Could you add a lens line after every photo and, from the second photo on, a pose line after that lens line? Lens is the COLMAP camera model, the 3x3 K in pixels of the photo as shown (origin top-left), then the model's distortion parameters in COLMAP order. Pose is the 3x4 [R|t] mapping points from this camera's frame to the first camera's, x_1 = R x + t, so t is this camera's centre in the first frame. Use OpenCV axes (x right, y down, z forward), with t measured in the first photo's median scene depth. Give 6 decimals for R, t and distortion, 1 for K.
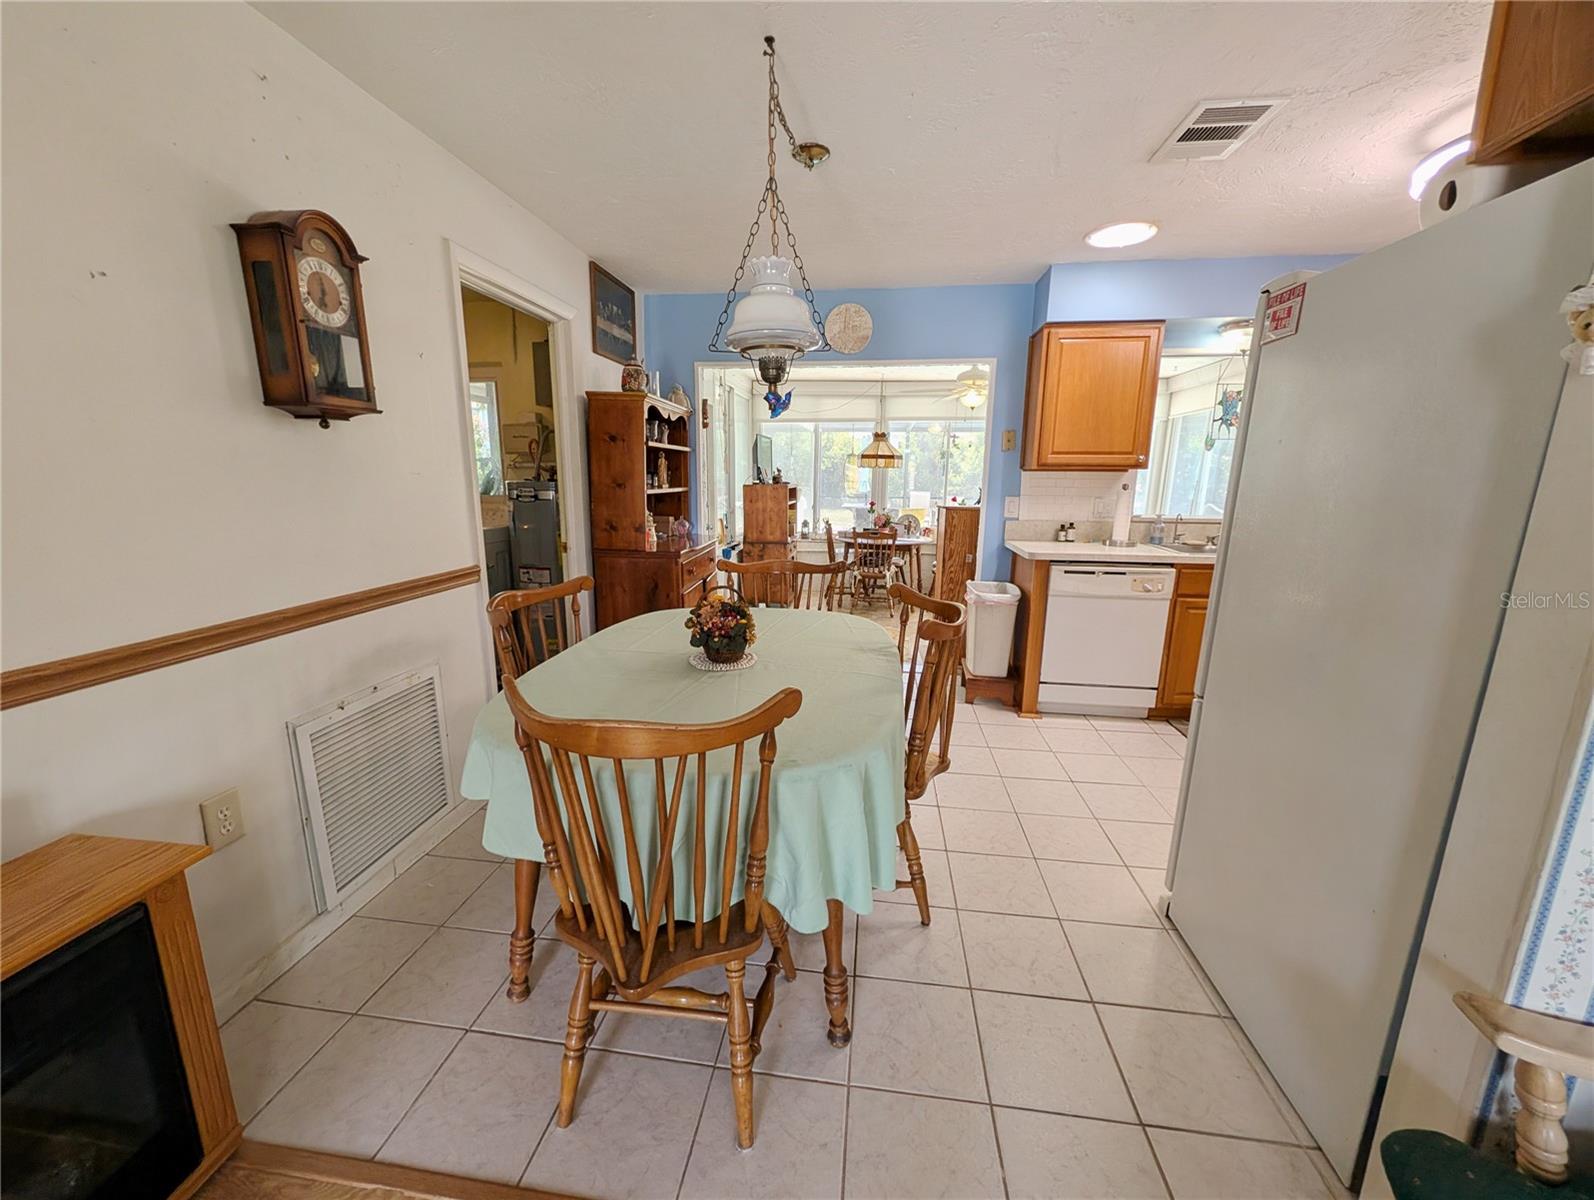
lens RADIAL K [[611.8, 0, 798.6], [0, 611.8, 600.7], [0, 0, 1]] dist [-0.002165, 0.000332]
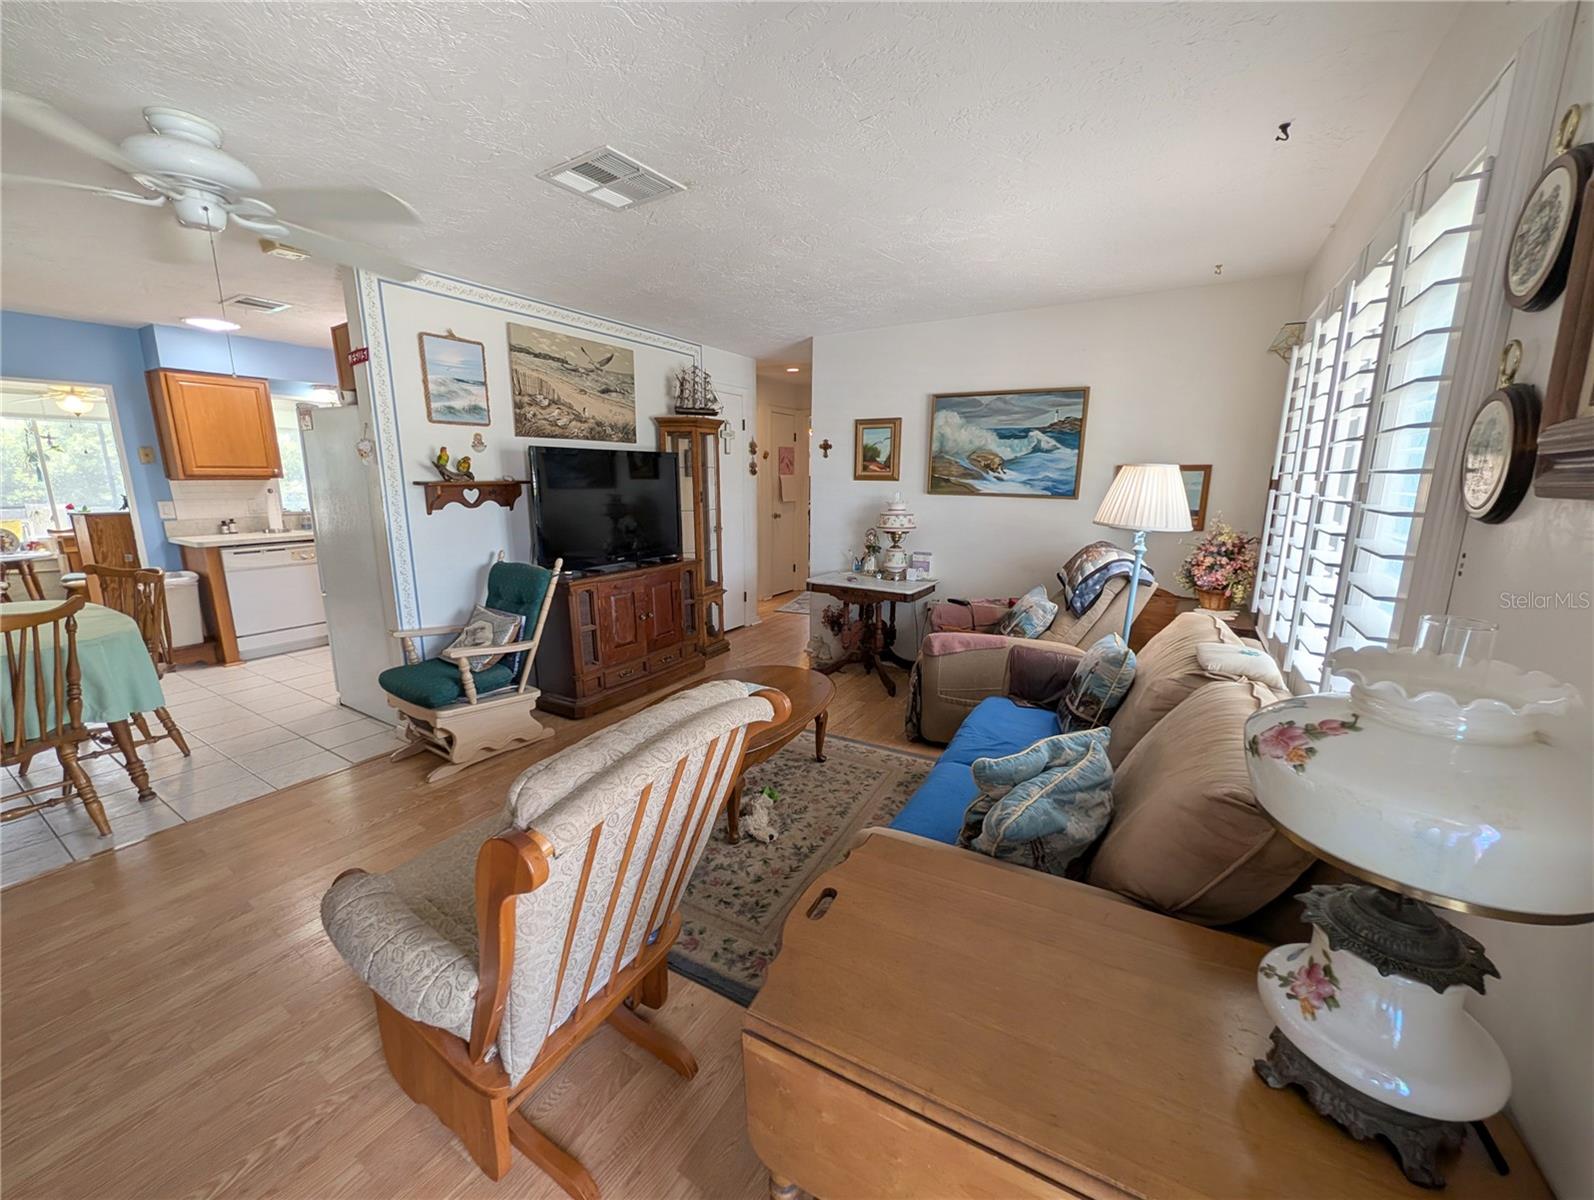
lens RADIAL K [[611.8, 0, 800.6], [0, 611.8, 600.1], [0, 0, 1]] dist [-0.002165, 0.000332]
pose [[0.406176, -0.189907, 0.893844, -0.303174], [0.184118, 0.975114, 0.123508, 0.122066], [-0.895054, 0.114406, 0.431033, -0.738961]]
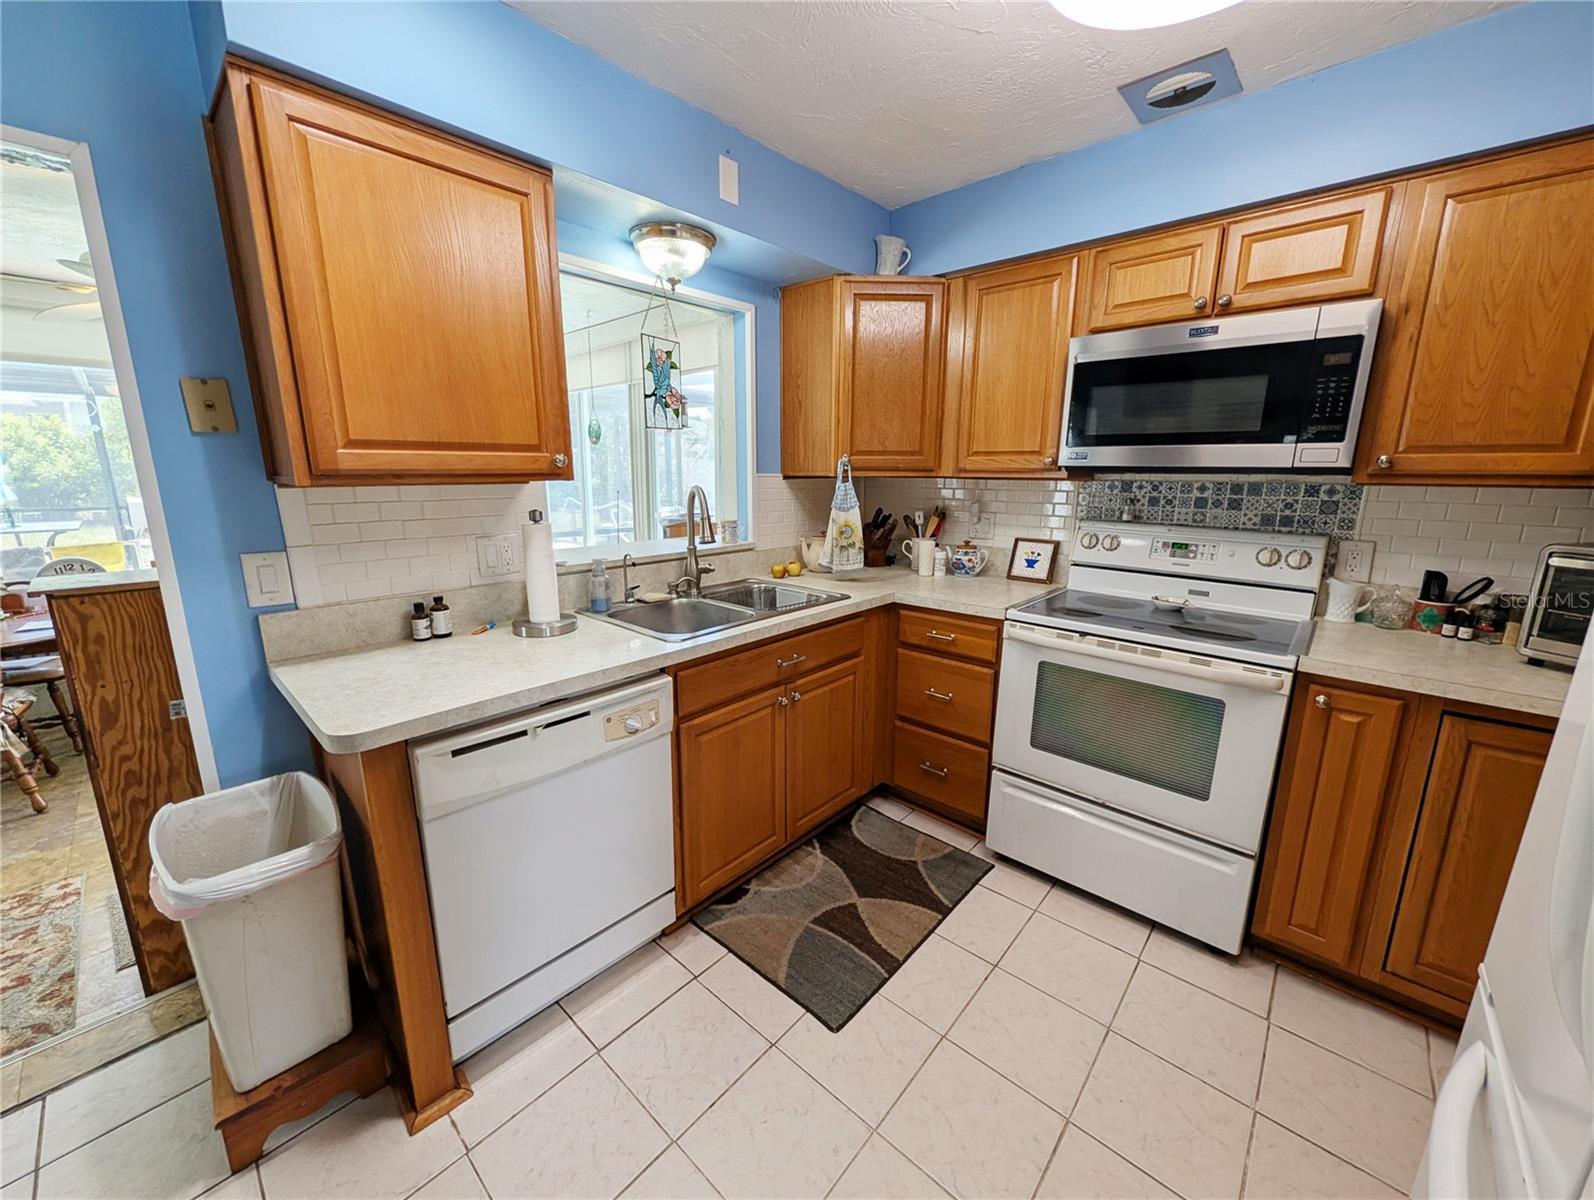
lens RADIAL K [[611.8, 0, 792.4], [0, 611.8, 599.4], [0, 0, 1]] dist [-0.002165, 0.000332]
pose [[0.571716, -0.178409, 0.800819, 0.265157], [0.166466, 0.980993, 0.099706, -0.145773], [-0.803386, 0.076306, 0.590549, 0.591156]]
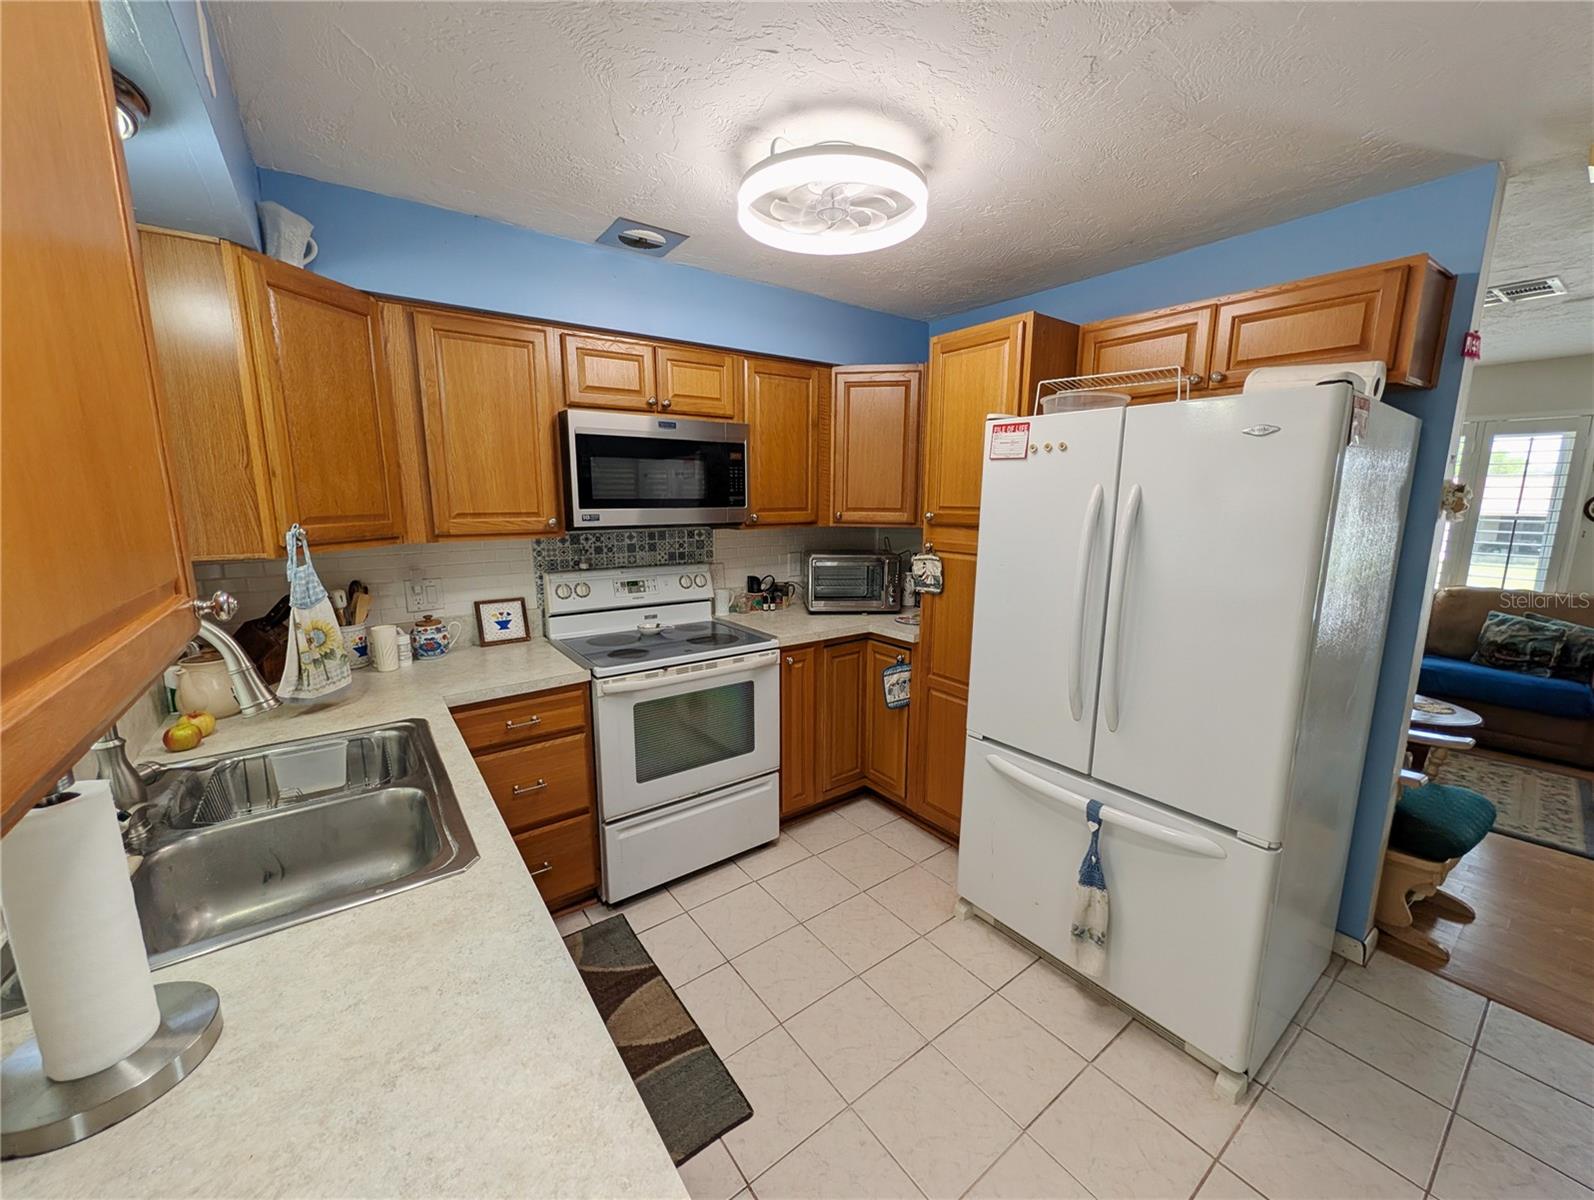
lens RADIAL K [[611.8, 0, 794.8], [0, 611.8, 600.4], [0, 0, 1]] dist [-0.002165, 0.000332]
pose [[-0.690549, -0.134575, 0.710656, 0.301896], [0.140602, 0.938818, 0.314406, -0.278363], [-0.709488, 0.317032, -0.629379, 1.024083]]
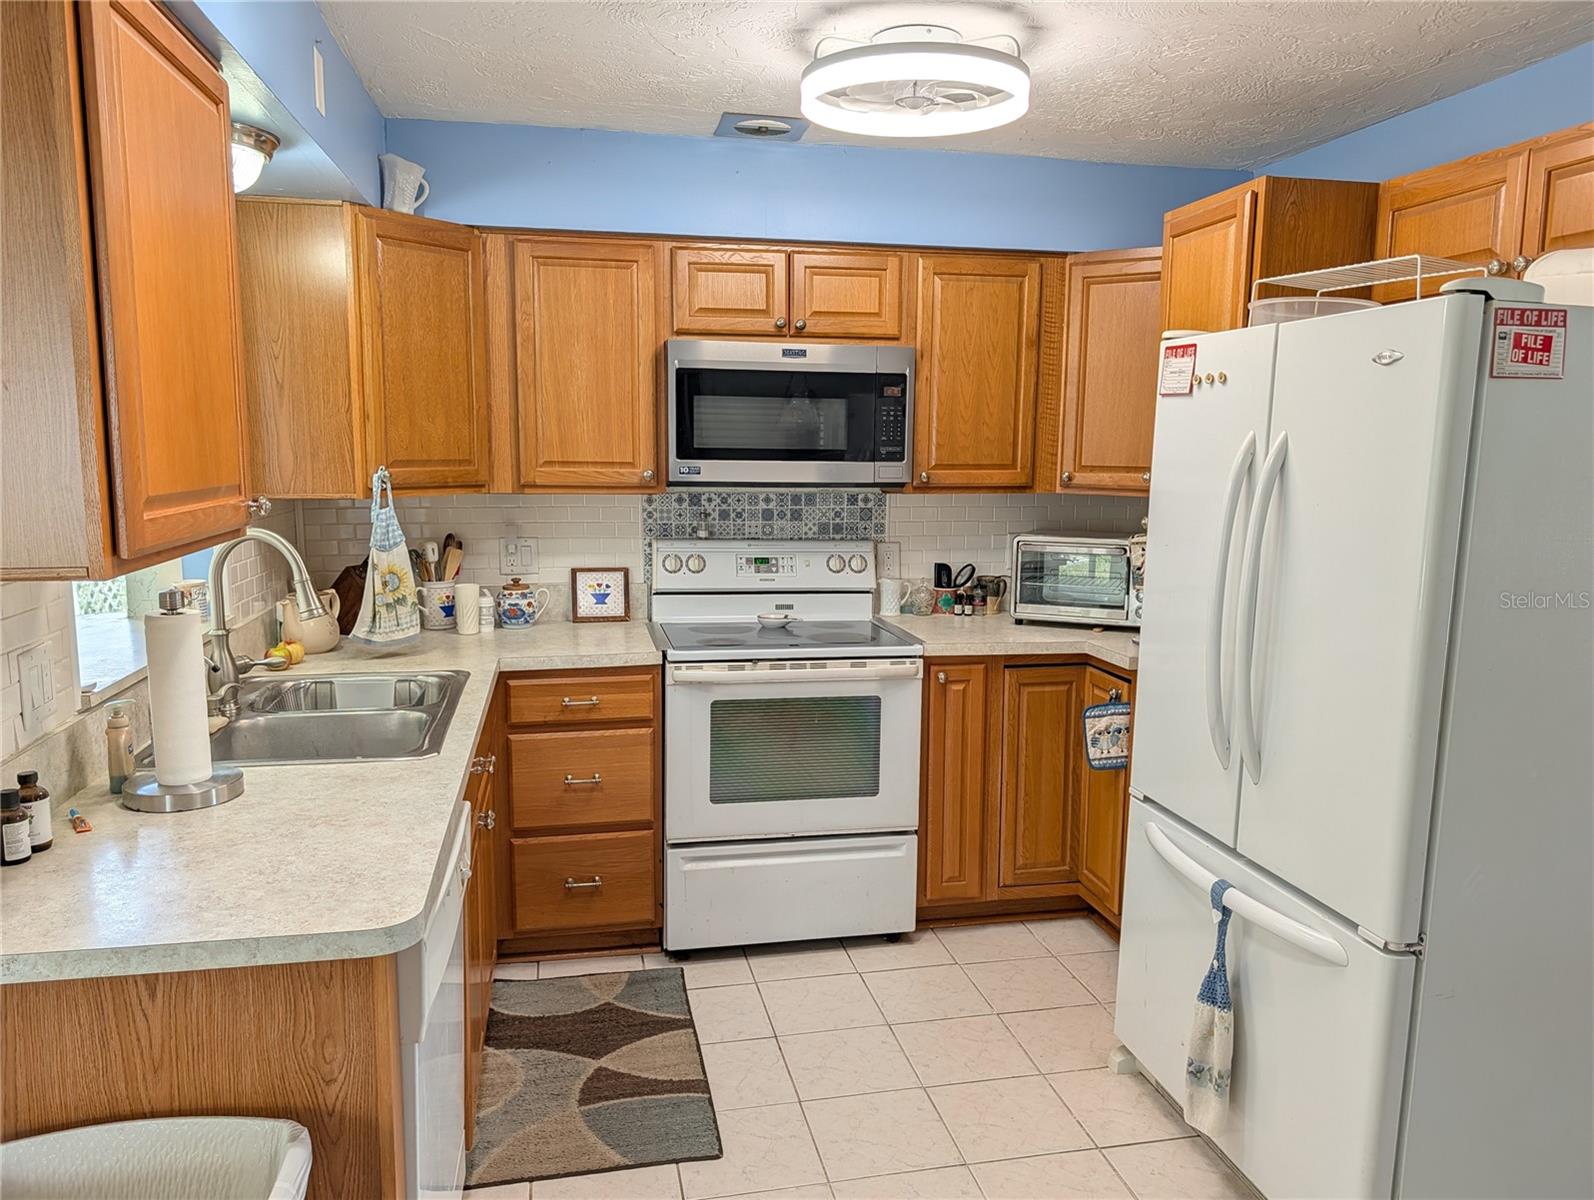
lens RADIAL K [[1141.4, 0, 807.0], [0, 1141.4, 605.6], [0, 0, 1]] dist [0.024166, -0.032397]
pose [[-0.329704, -0.145169, 0.932856, -0.071708], [0.179789, 0.960369, 0.212994, -0.265216], [-0.926807, 0.237943, -0.290538, 0.955850]]
